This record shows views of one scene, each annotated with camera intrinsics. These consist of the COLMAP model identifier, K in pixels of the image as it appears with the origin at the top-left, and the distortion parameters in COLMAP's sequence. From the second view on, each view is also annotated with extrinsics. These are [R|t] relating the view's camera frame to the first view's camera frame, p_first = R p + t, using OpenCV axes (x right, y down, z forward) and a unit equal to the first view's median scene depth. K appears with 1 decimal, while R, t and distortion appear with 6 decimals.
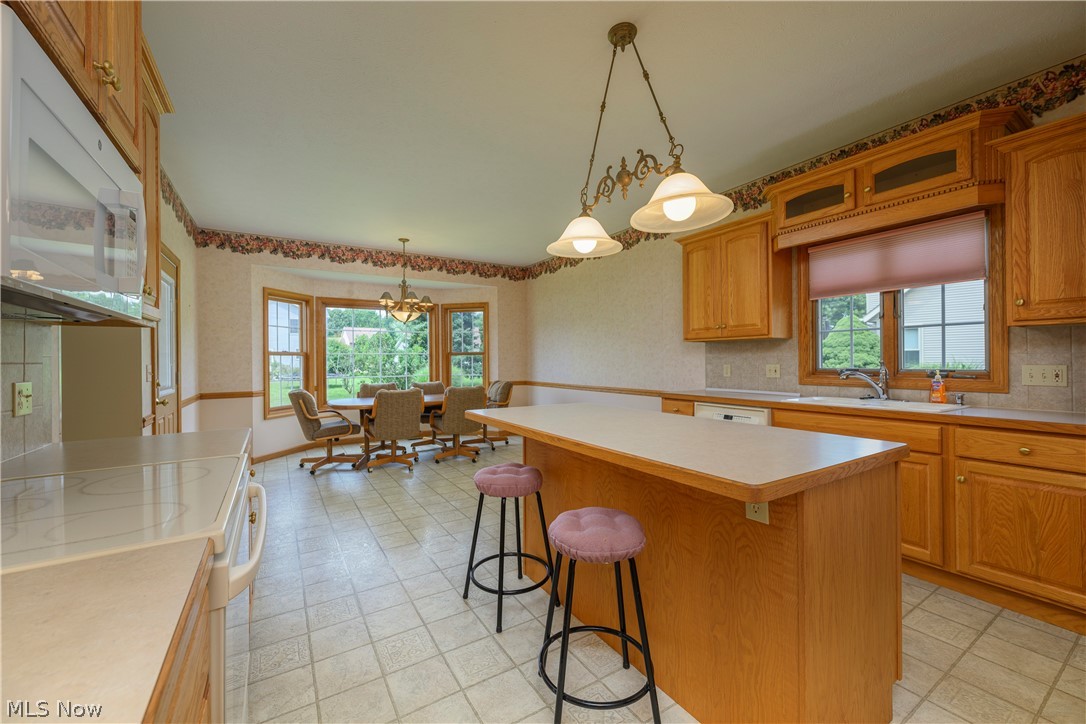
lens RADIAL K [[427.9, 0, 545.8], [0, 427.9, 361.3], [0, 0, 1]] dist [-0.000016, 0.000066]
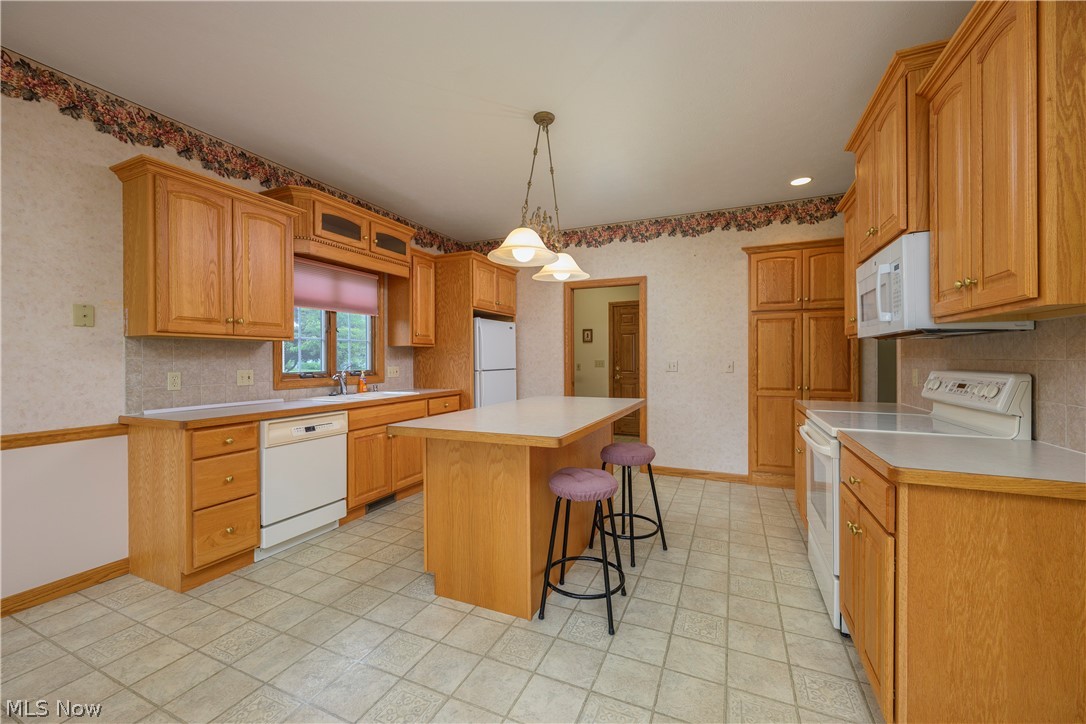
lens RADIAL K [[427.9, 0, 543.8], [0, 427.9, 355.2], [0, 0, 1]] dist [-0.000016, 0.000066]
pose [[-0.552392, 0.024917, 0.833212, -0.630273], [0.015529, 0.999687, -0.019600, 0.003890], [-0.833440, 0.002112, -0.552606, 1.184427]]
